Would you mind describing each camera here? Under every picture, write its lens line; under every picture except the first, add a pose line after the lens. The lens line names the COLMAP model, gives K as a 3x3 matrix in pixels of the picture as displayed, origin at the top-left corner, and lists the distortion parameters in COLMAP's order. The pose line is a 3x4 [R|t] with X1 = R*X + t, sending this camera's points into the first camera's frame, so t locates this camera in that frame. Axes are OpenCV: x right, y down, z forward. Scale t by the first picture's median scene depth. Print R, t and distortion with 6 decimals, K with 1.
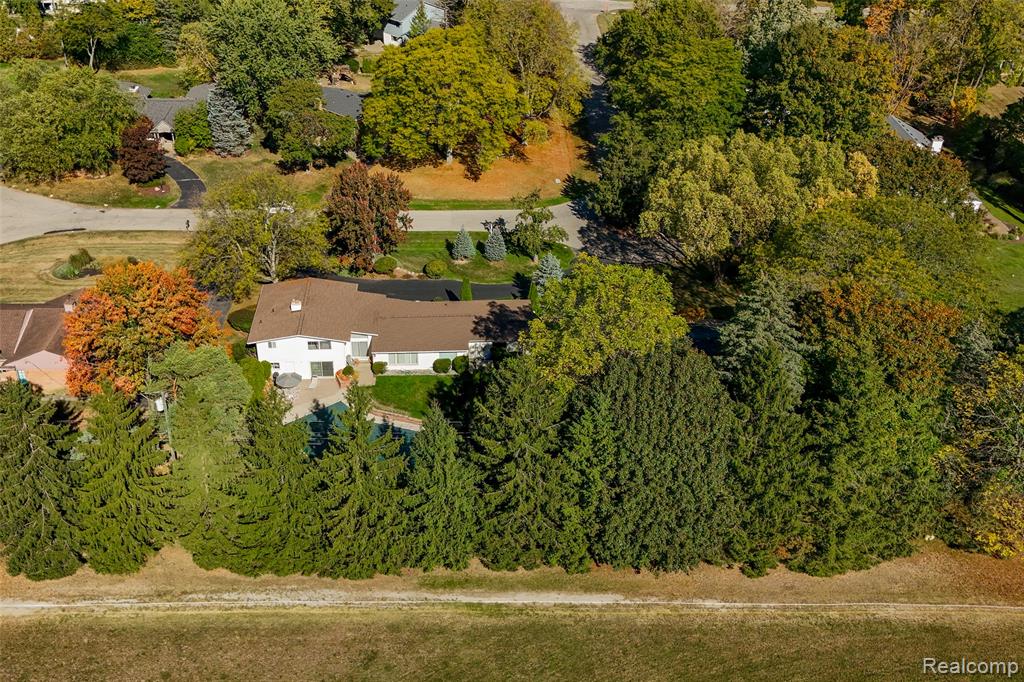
lens RADIAL K [[1049.4, 0, 512.0], [0, 1049.4, 341.0], [0, 0, 1]] dist [0.240064, -0.581190]
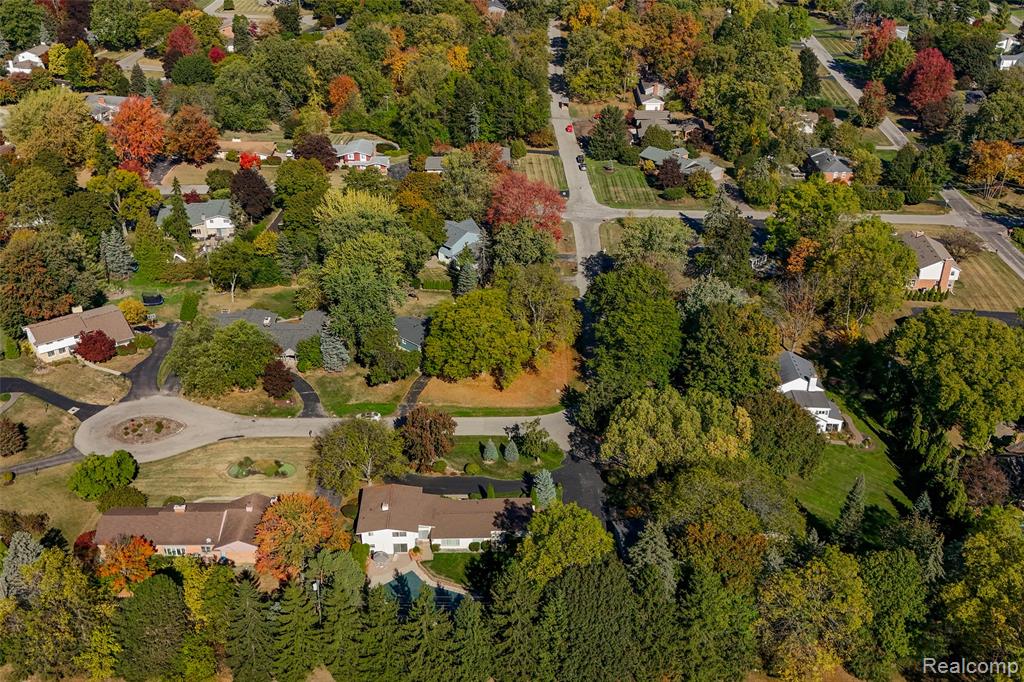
lens RADIAL K [[1049.4, 0, 512.0], [0, 1049.4, 341.0], [0, 0, 1]] dist [0.240064, -0.581190]
pose [[0.999110, 0.004791, -0.041919, 0.053825], [-0.006599, 0.999048, -0.043115, -0.207861], [0.041673, 0.043353, 0.998190, -0.587530]]
